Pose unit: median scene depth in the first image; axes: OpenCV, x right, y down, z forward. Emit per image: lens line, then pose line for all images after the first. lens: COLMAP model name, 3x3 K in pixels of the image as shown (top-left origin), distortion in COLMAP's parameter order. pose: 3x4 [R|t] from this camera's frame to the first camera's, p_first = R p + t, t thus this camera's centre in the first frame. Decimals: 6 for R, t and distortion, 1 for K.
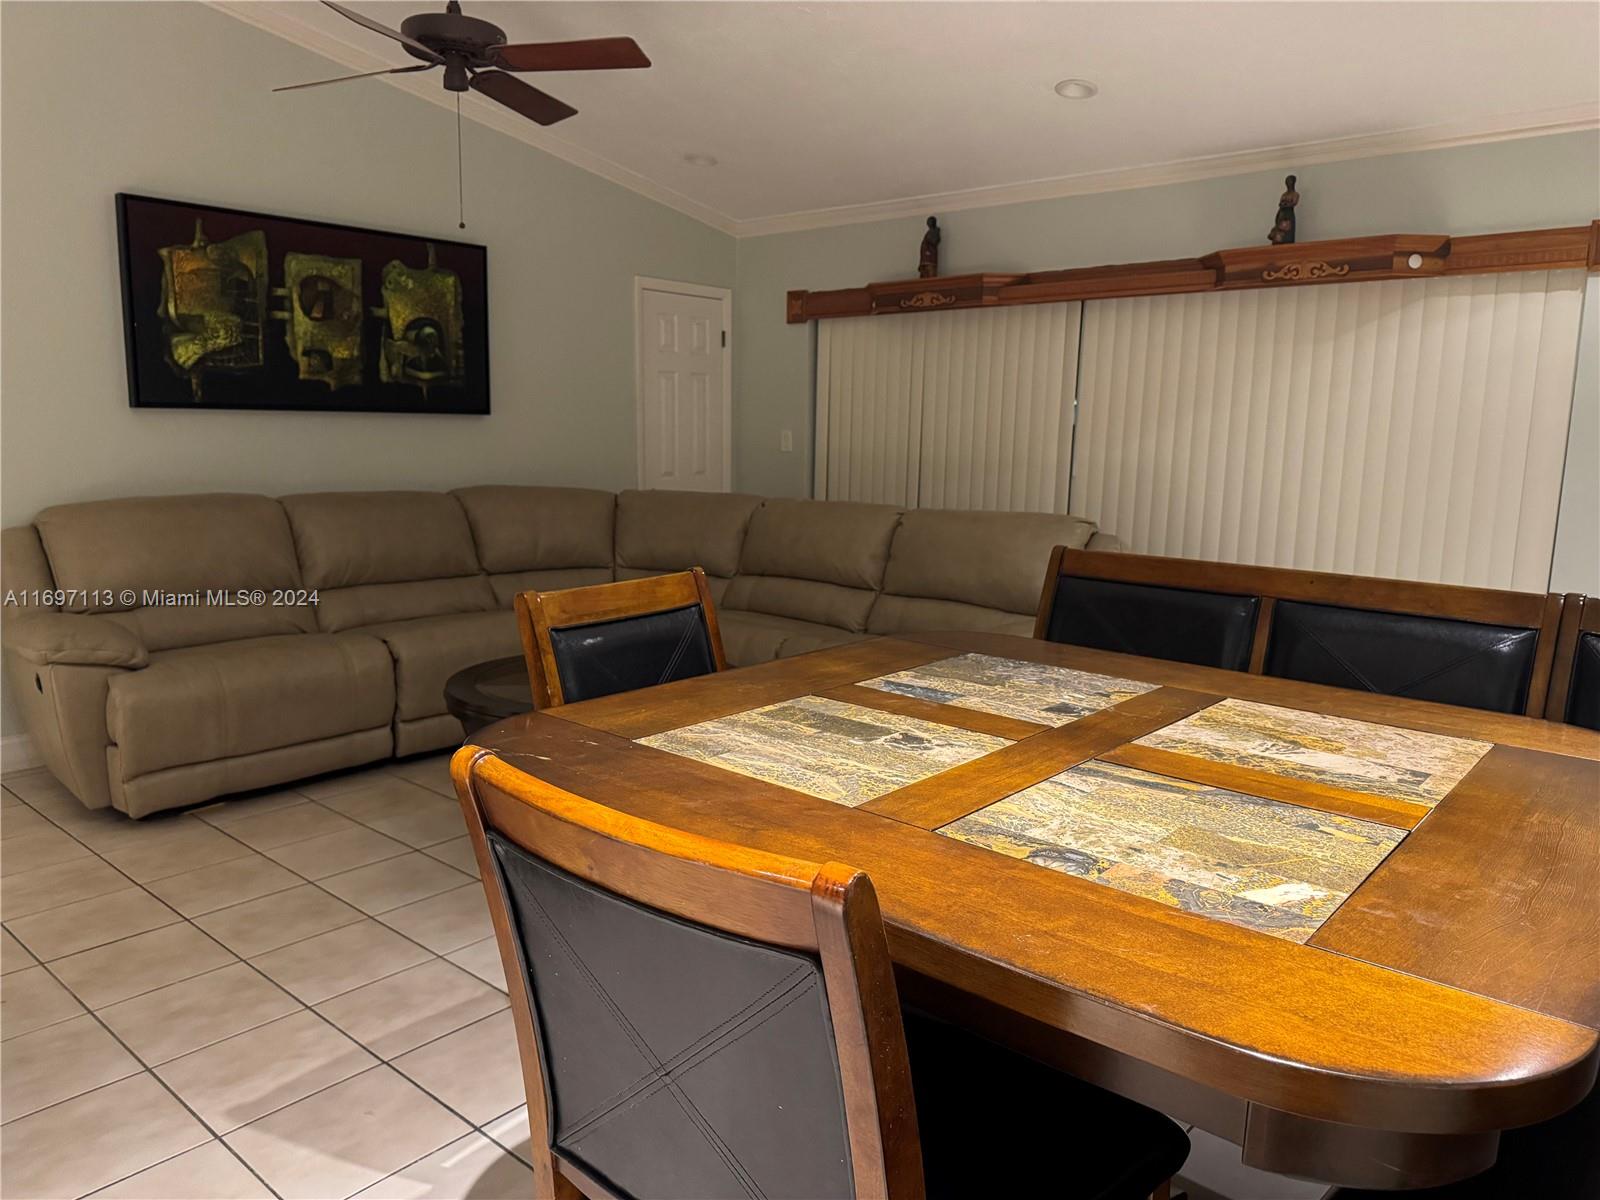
lens RADIAL K [[1128.6, 0, 803.1], [0, 1128.6, 612.1], [0, 0, 1]] dist [0.071294, -0.096797]
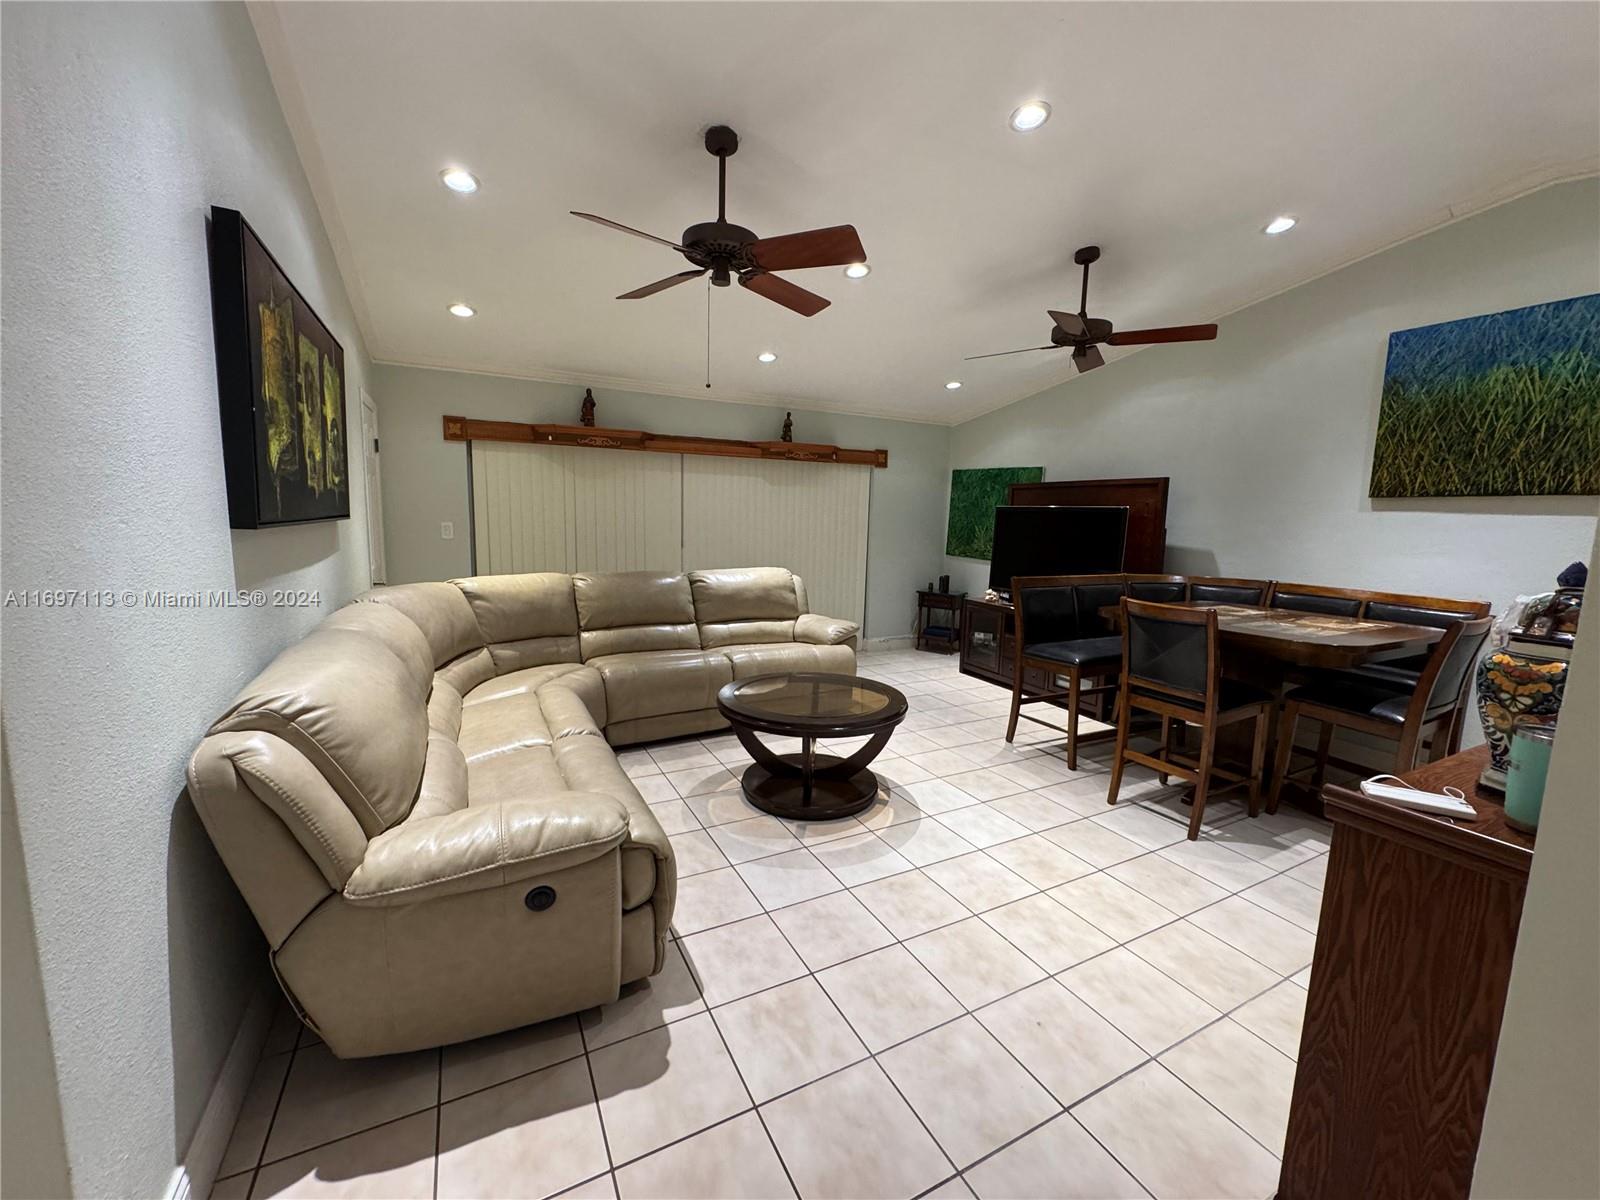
lens RADIAL K [[632.5, 0, 802.8], [0, 632.5, 596.4], [0, 0, 1]] dist [0.000766, 0.000013]
pose [[0.365934, -0.128145, 0.921776, -1.877782], [0.136697, 0.987133, 0.082964, -0.287982], [-0.920547, 0.095645, 0.378742, 1.276220]]
